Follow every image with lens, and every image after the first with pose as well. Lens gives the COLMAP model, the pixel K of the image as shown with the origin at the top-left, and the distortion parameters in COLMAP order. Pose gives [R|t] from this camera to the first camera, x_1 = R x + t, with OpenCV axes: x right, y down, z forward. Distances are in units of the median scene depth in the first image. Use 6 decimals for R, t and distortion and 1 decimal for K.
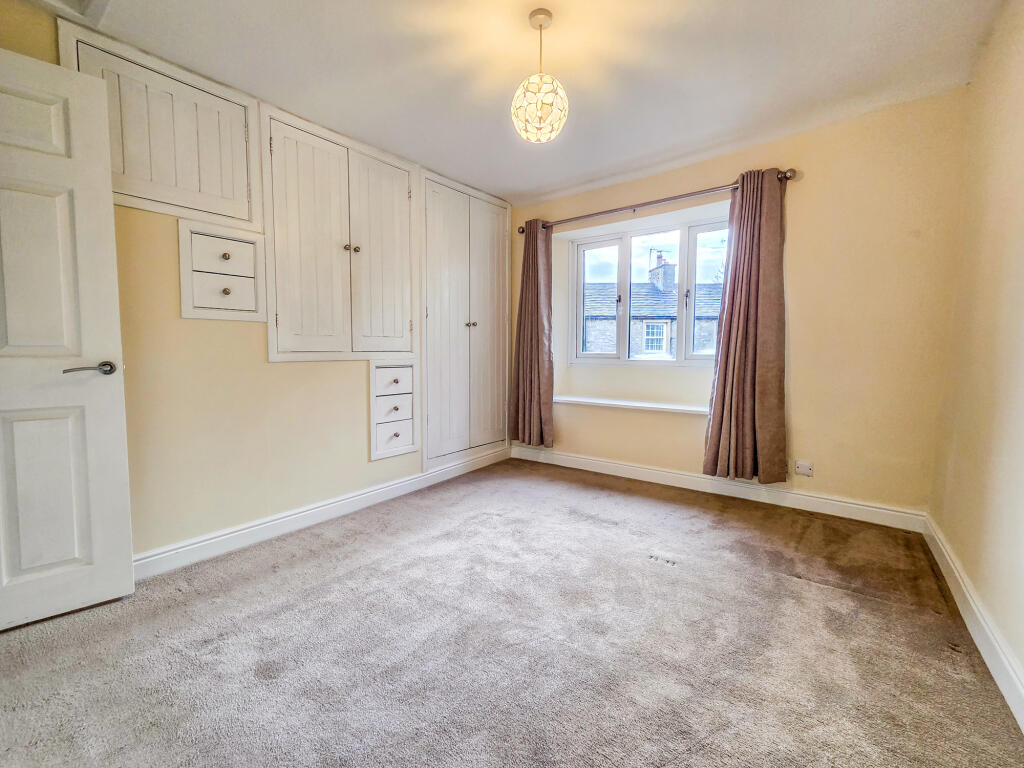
lens RADIAL K [[428.8, 0, 508.9], [0, 428.8, 379.3], [0, 0, 1]] dist [0.004121, -0.000218]
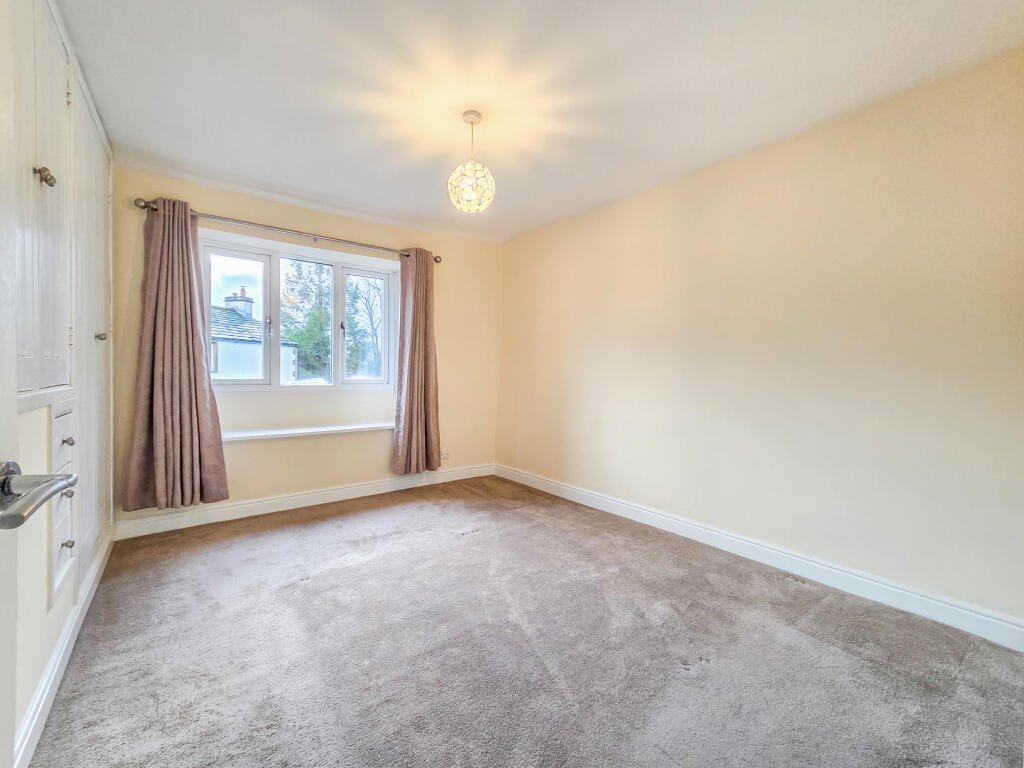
lens RADIAL K [[428.8, 0, 508.9], [0, 428.8, 379.3], [0, 0, 1]] dist [0.004121, -0.000218]
pose [[0.262171, -0.020912, 0.964795, -0.708740], [0.046204, 0.998891, 0.009095, -0.062150], [-0.963915, 0.042193, 0.262847, 0.370969]]
